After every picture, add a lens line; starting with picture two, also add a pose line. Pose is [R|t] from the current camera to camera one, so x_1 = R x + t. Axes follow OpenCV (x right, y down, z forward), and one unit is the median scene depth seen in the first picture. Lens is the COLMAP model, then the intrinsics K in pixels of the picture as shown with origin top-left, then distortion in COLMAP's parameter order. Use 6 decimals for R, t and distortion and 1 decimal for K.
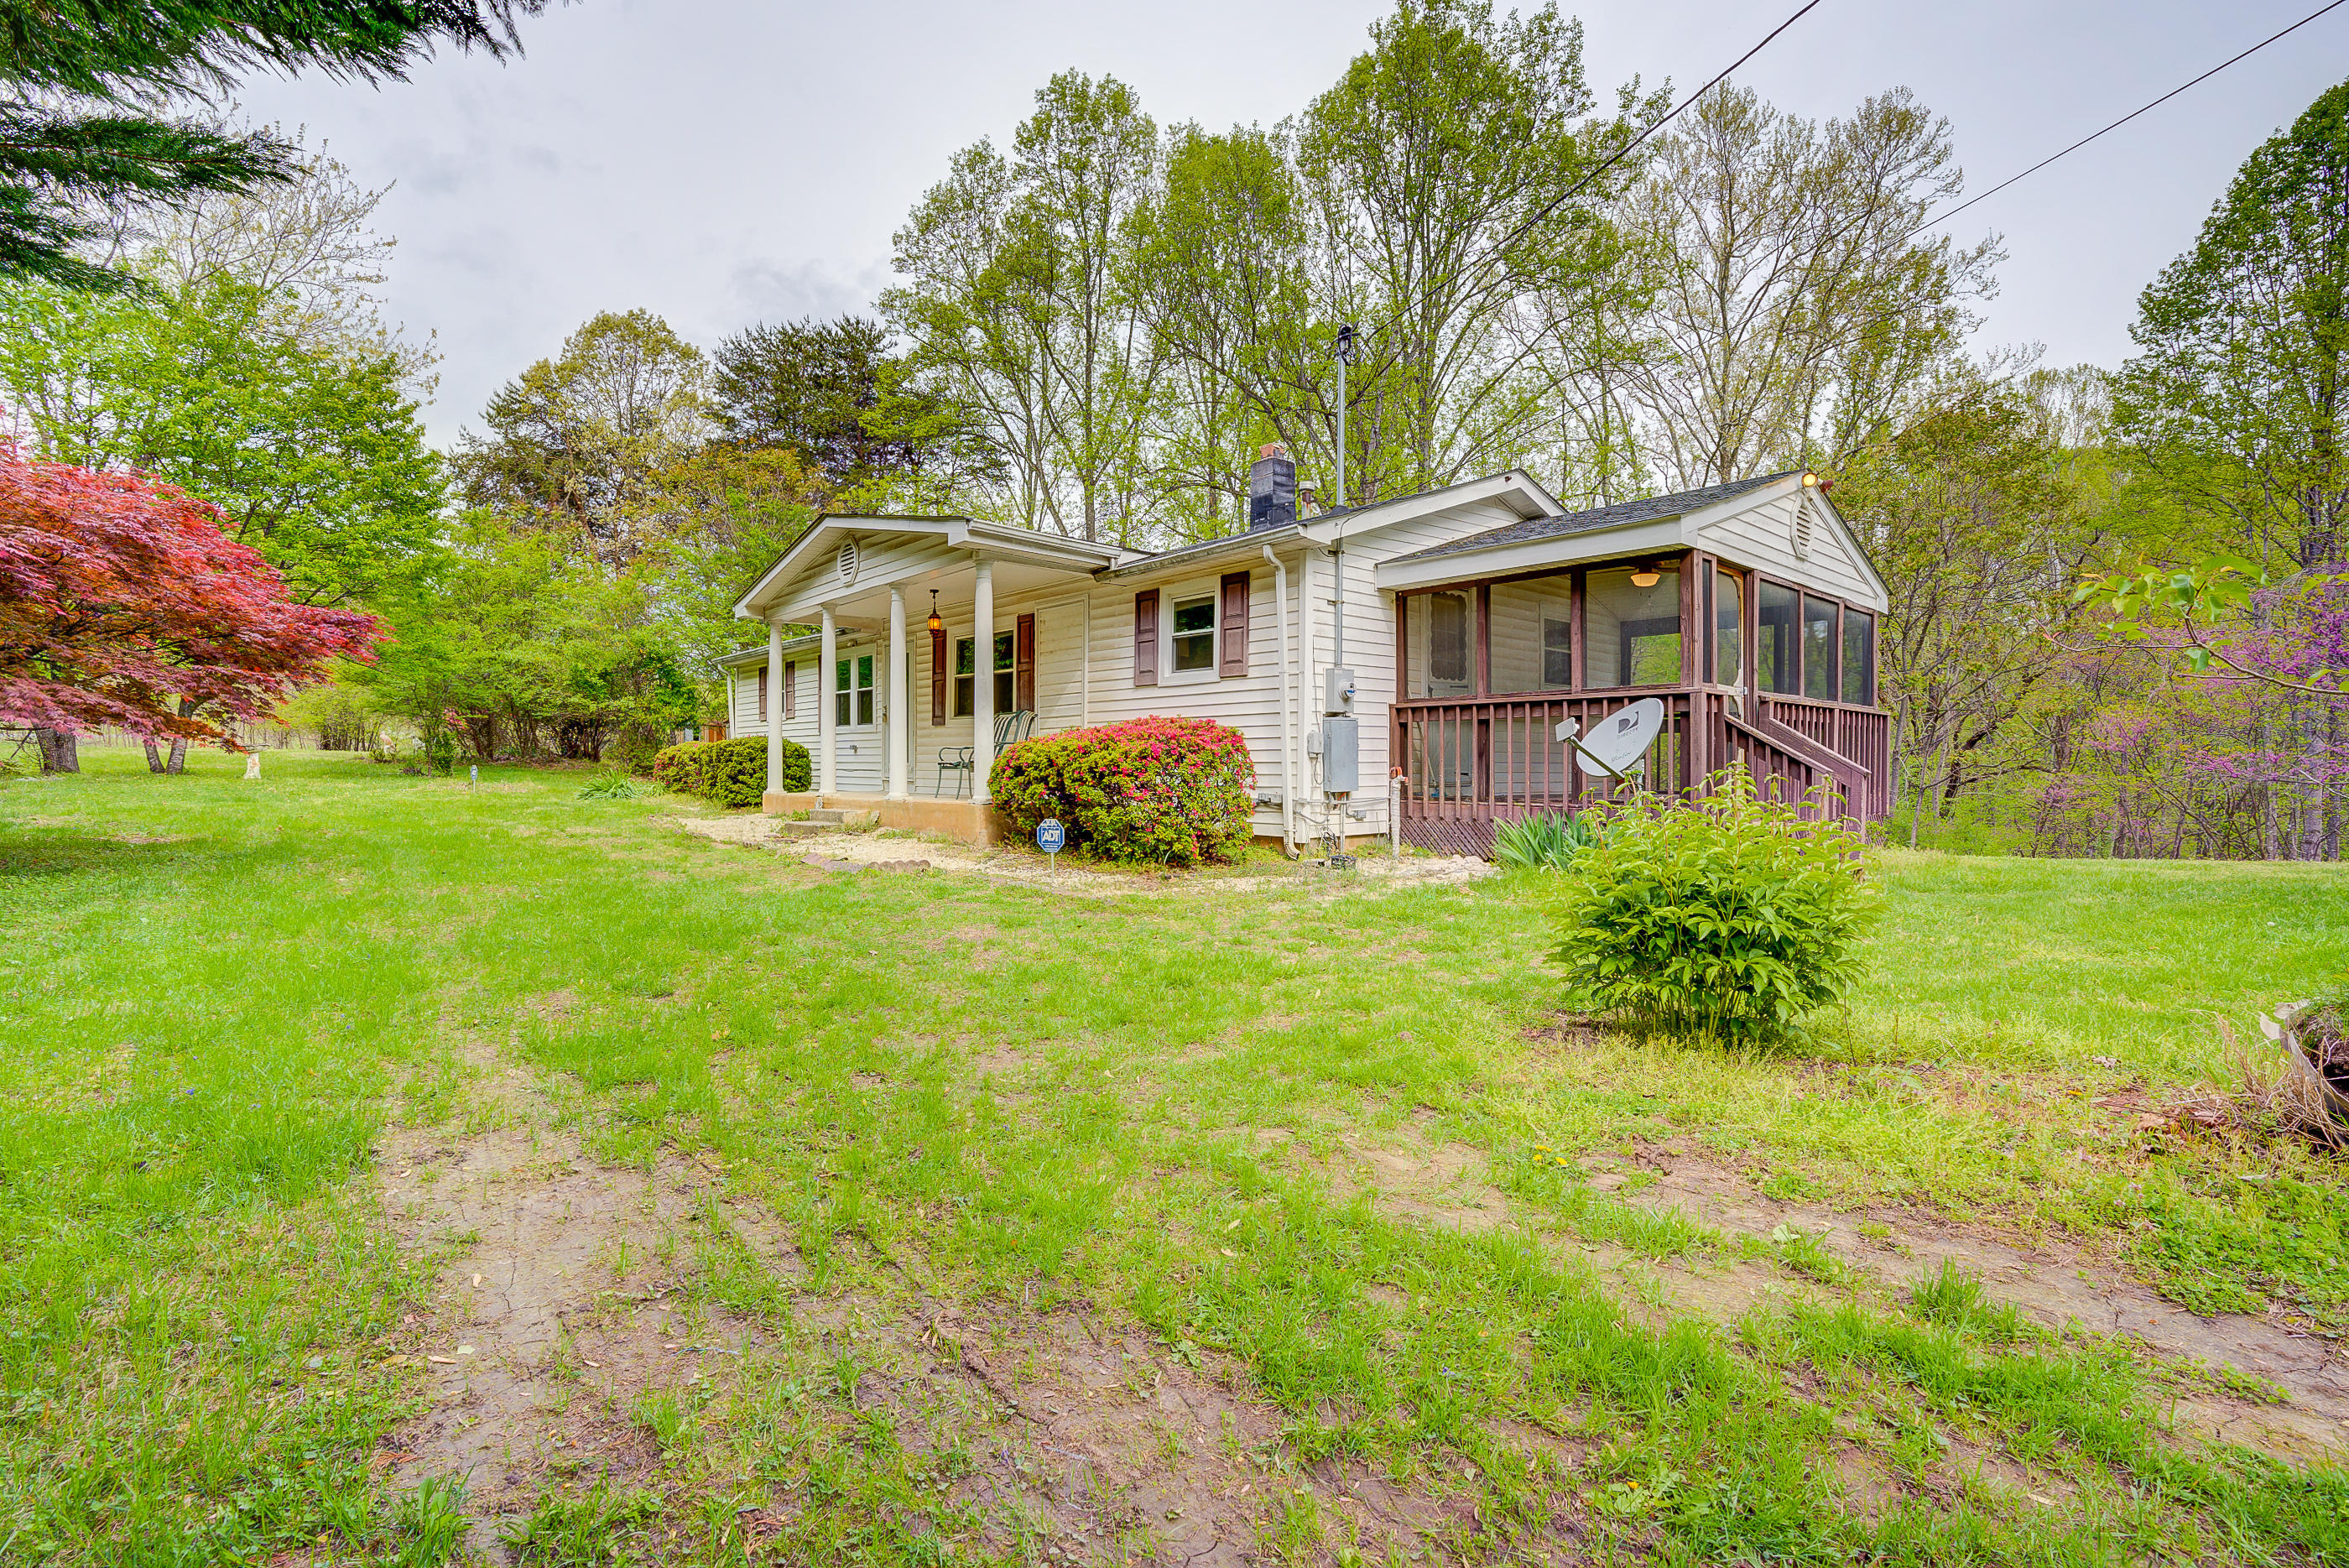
lens RADIAL K [[1082.9, 0, 1175.1], [0, 1082.9, 789.5], [0, 0, 1]] dist [-0.058123, 0.021695]
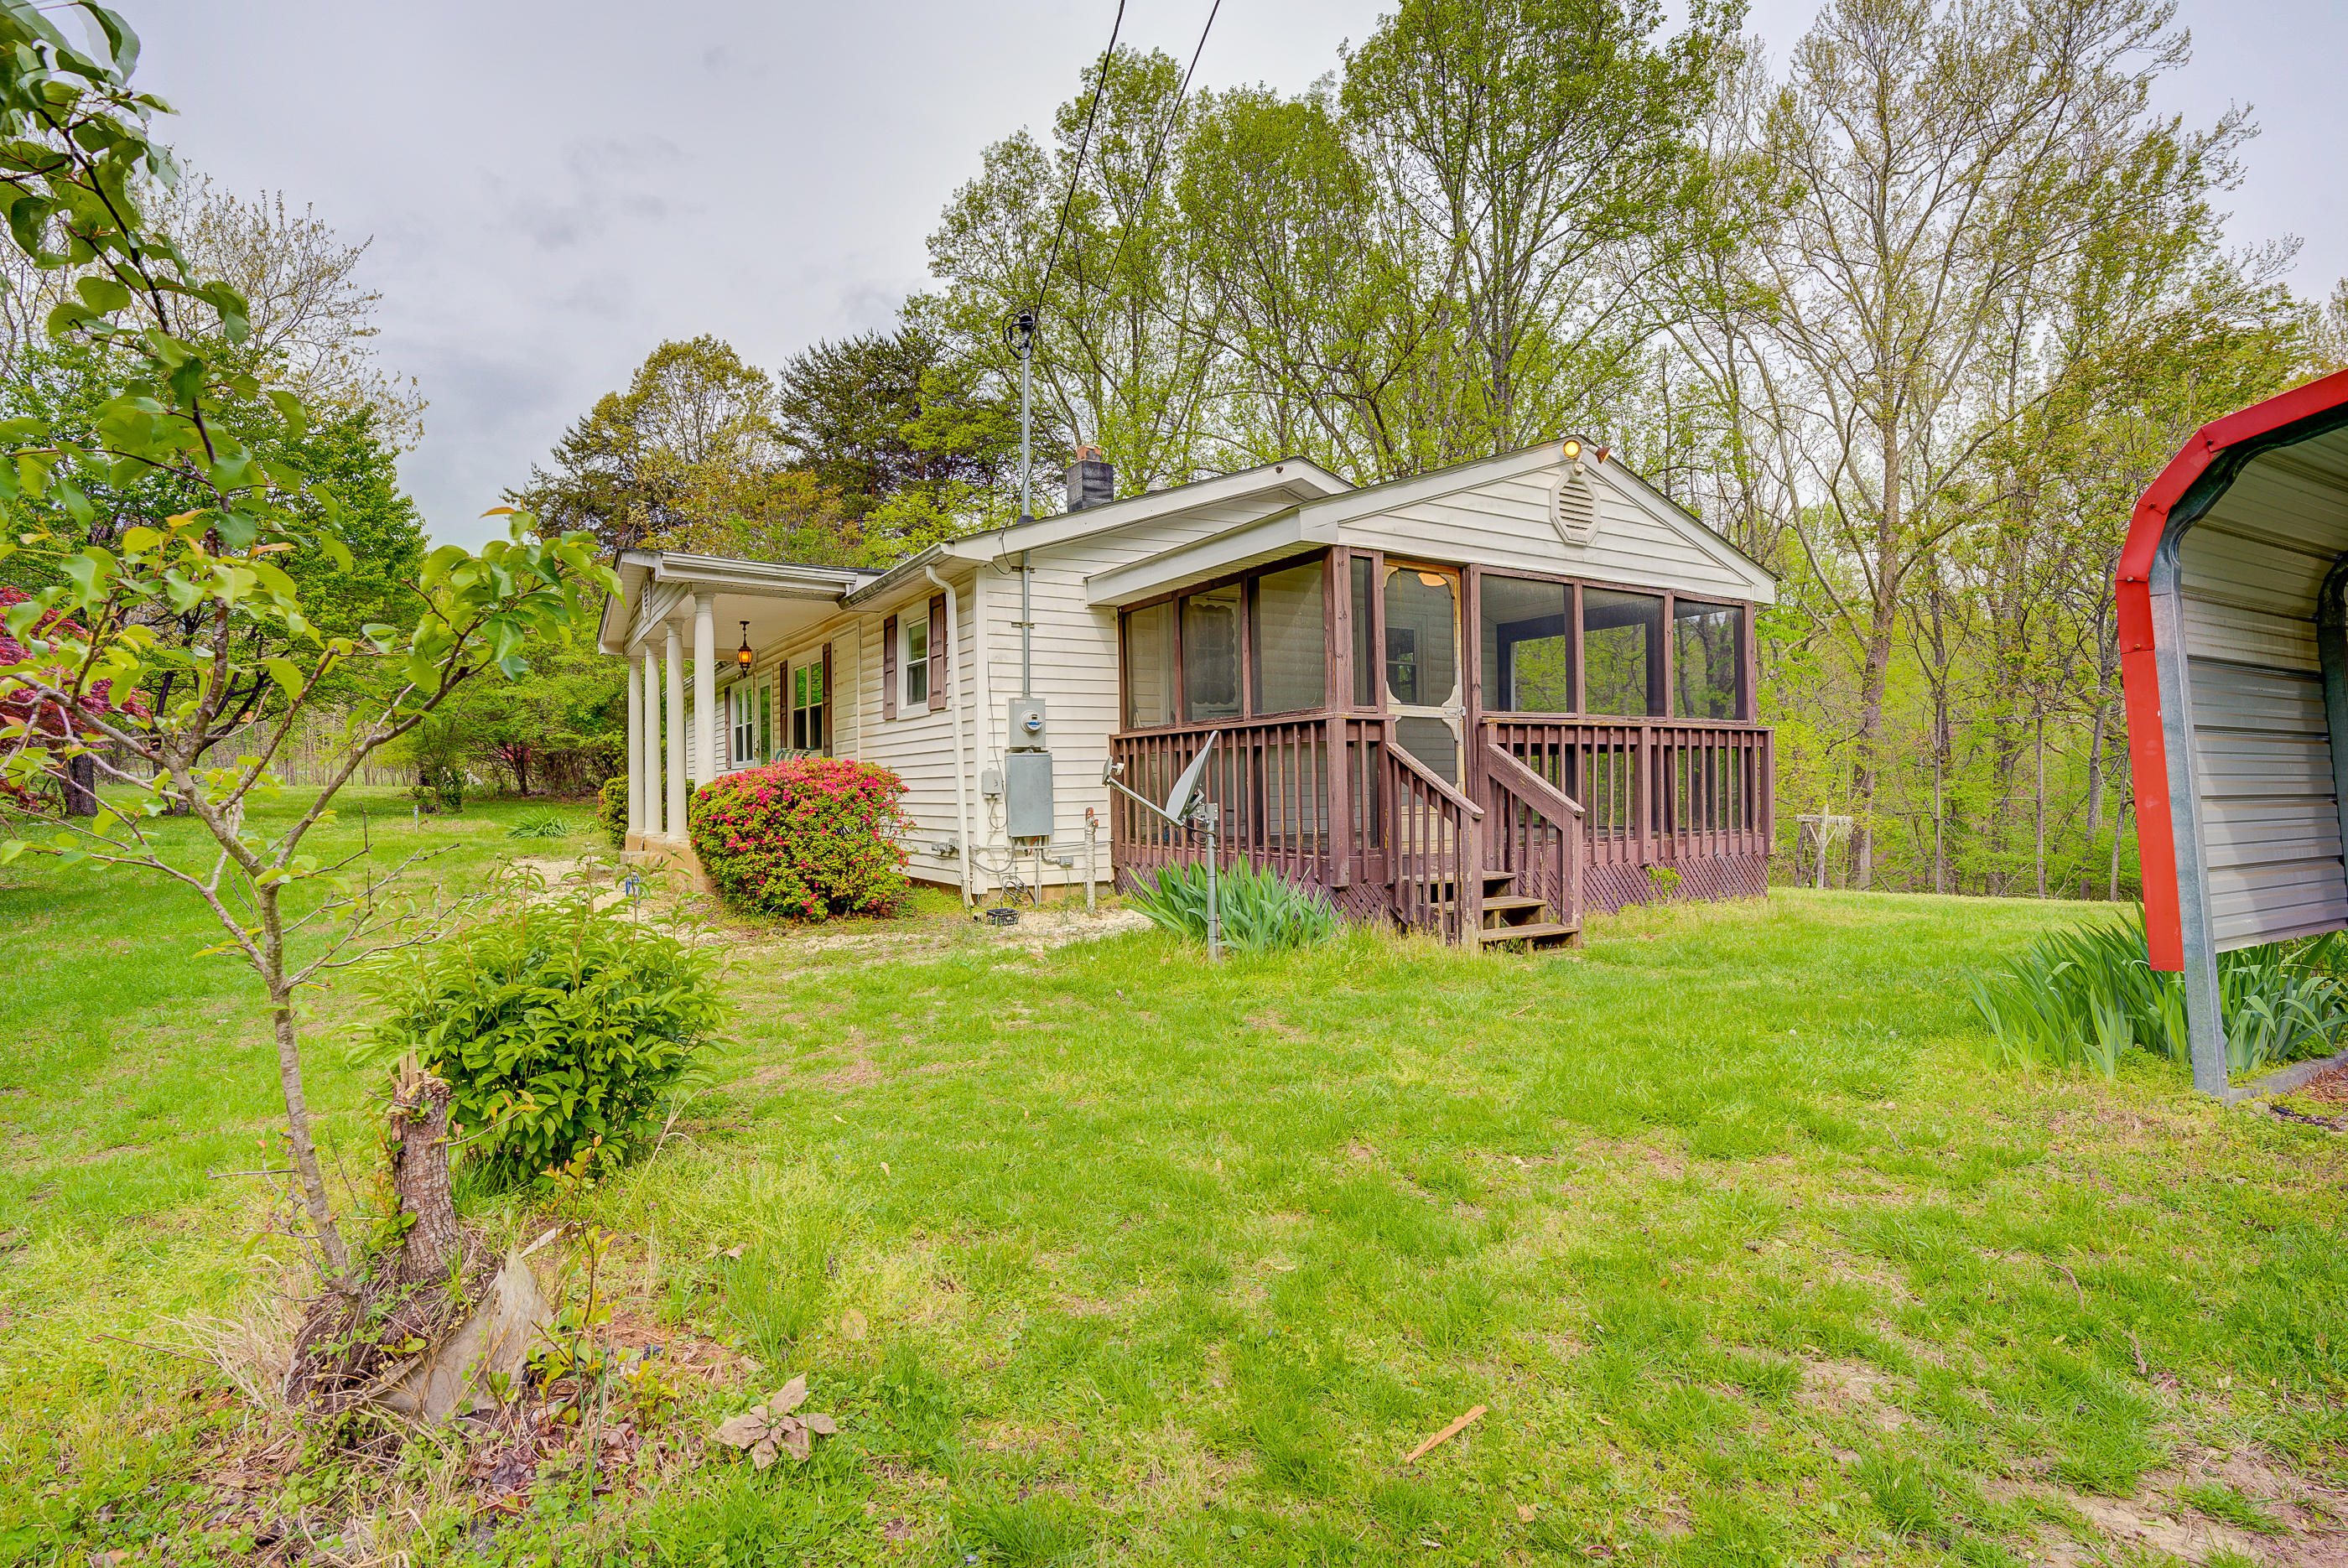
lens RADIAL K [[1162.6, 0, 1172.9], [0, 1162.6, 793.7], [0, 0, 1]] dist [-0.042822, 0.015626]
pose [[0.985729, -0.014153, -0.167742, 0.214979], [0.012086, 0.999838, -0.013338, -0.009197], [0.167903, 0.011120, 0.985741, 0.036699]]
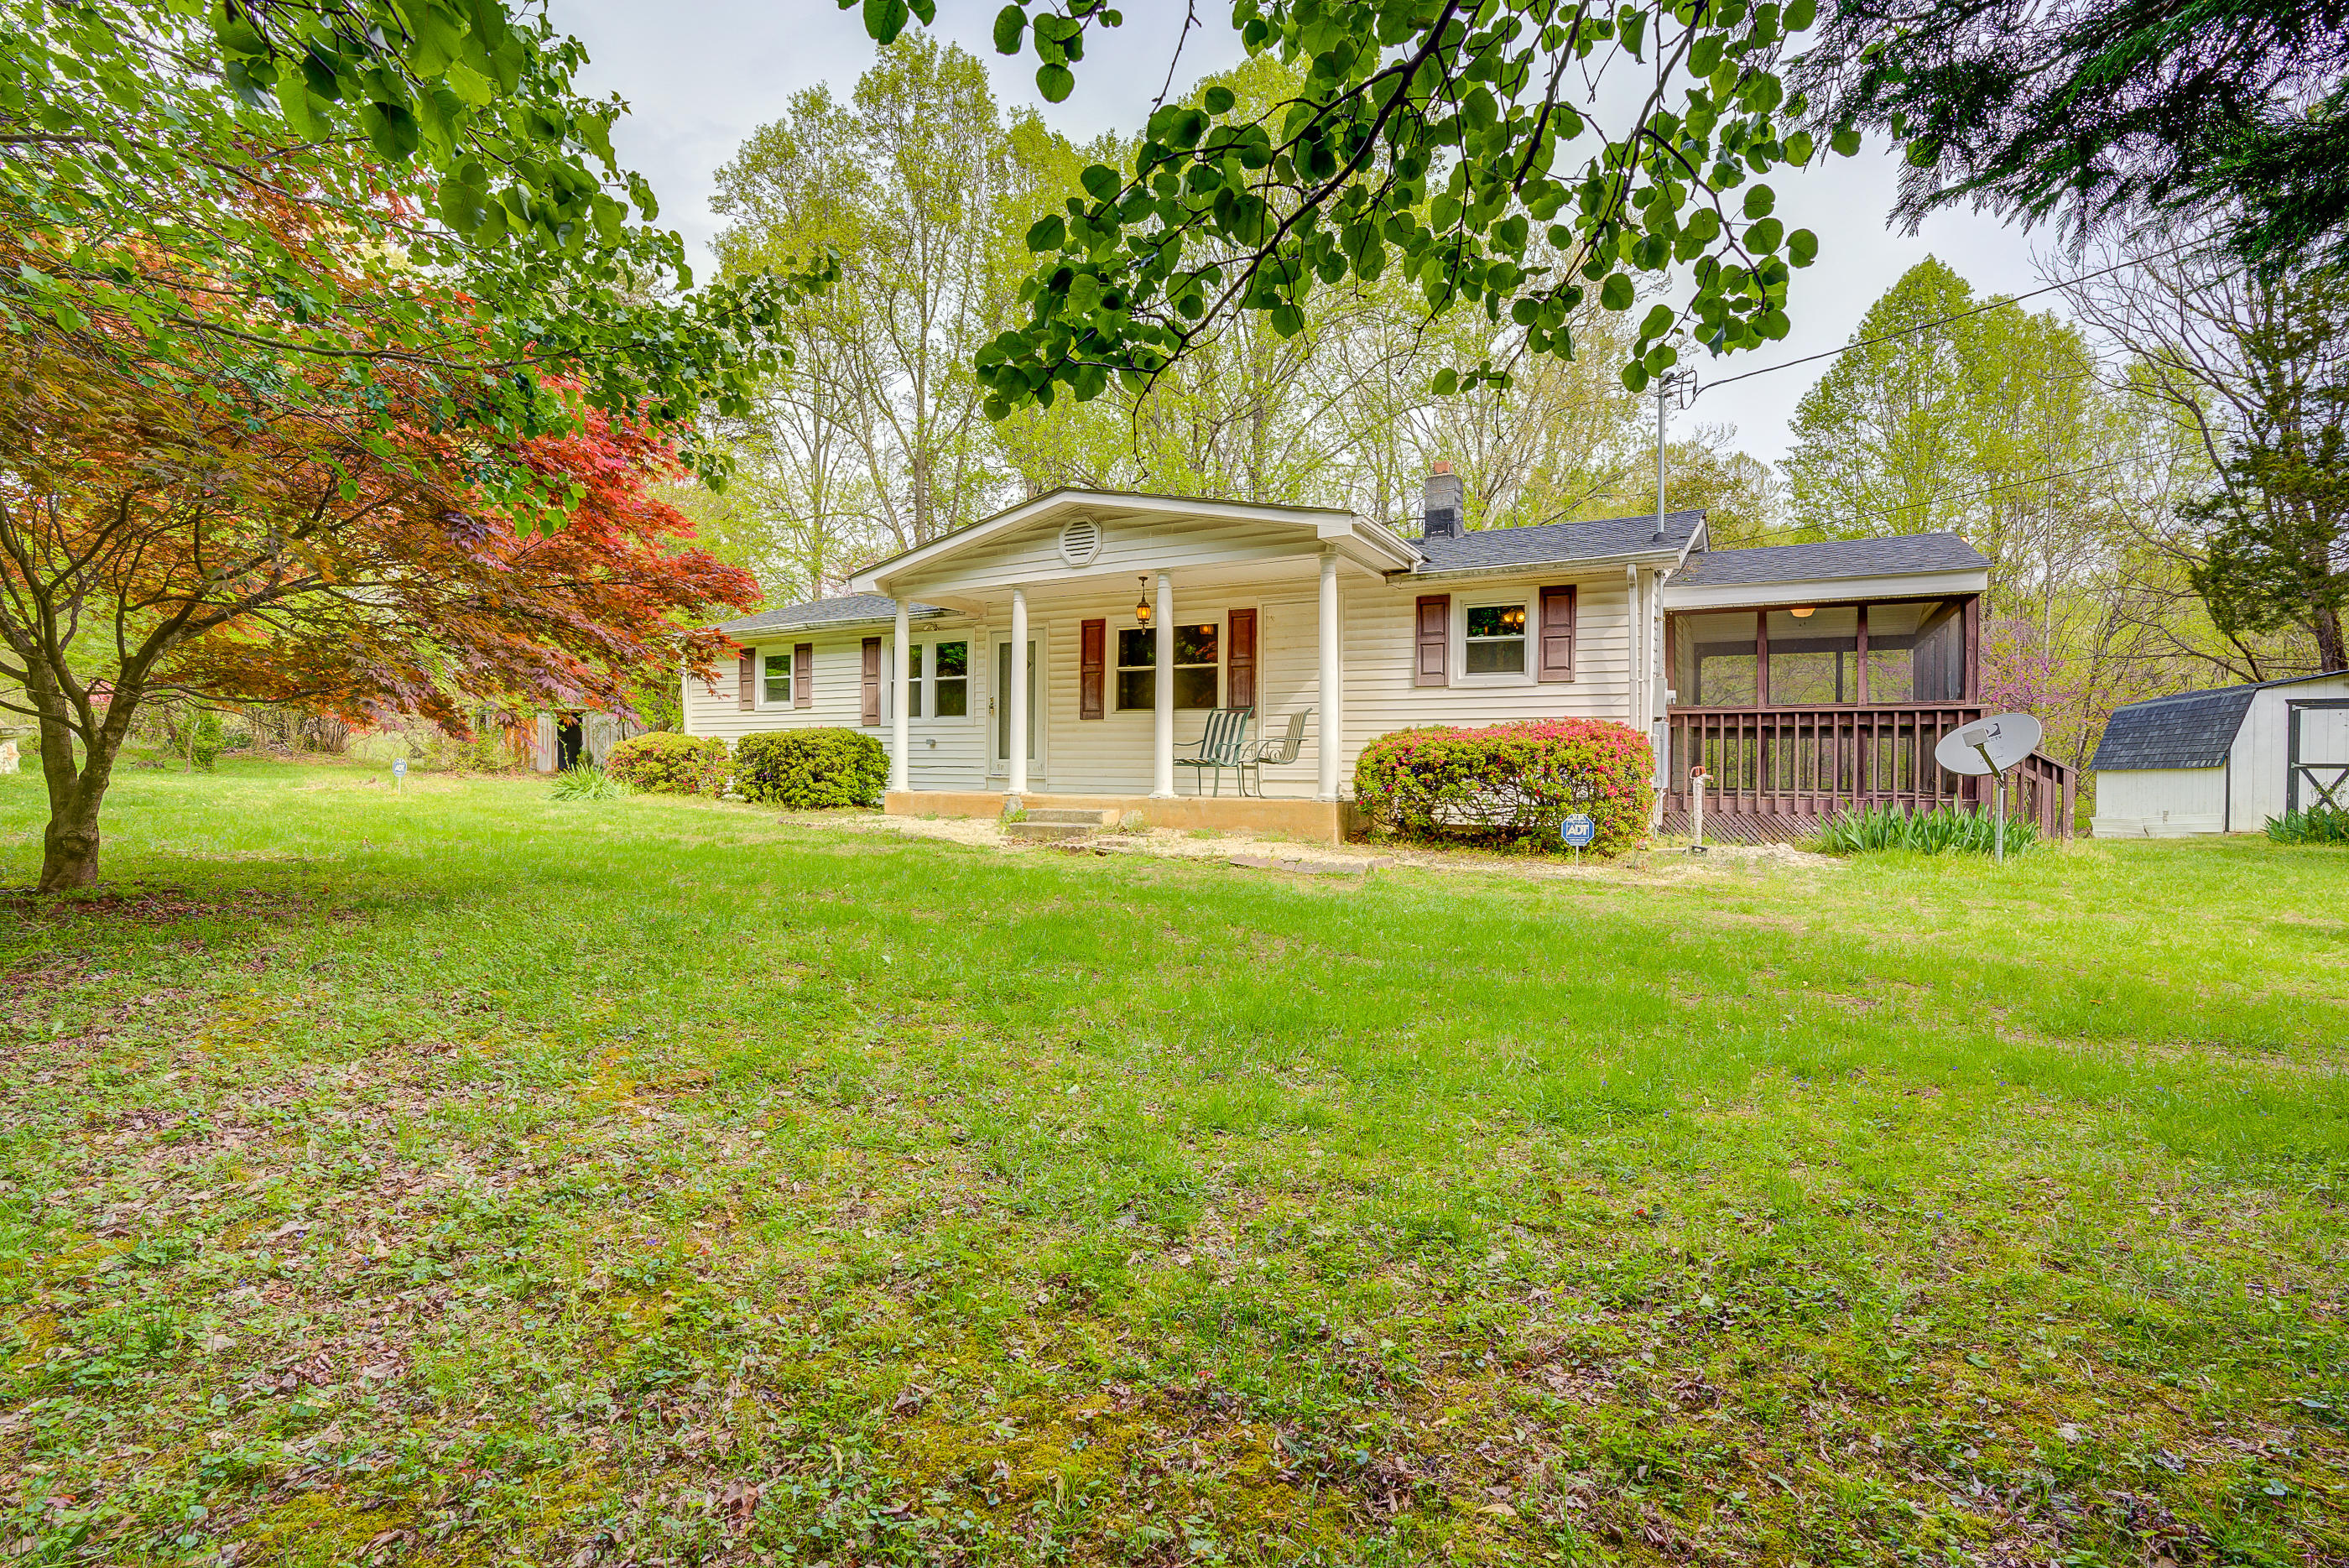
lens RADIAL K [[1082.9, 0, 1175.1], [0, 1082.9, 789.5], [0, 0, 1]] dist [-0.058123, 0.021695]
pose [[0.943586, -0.001140, 0.331126, -0.342746], [0.001401, 0.999999, -0.000549, 0.001462], [-0.331125, 0.000982, 0.943587, 0.060739]]
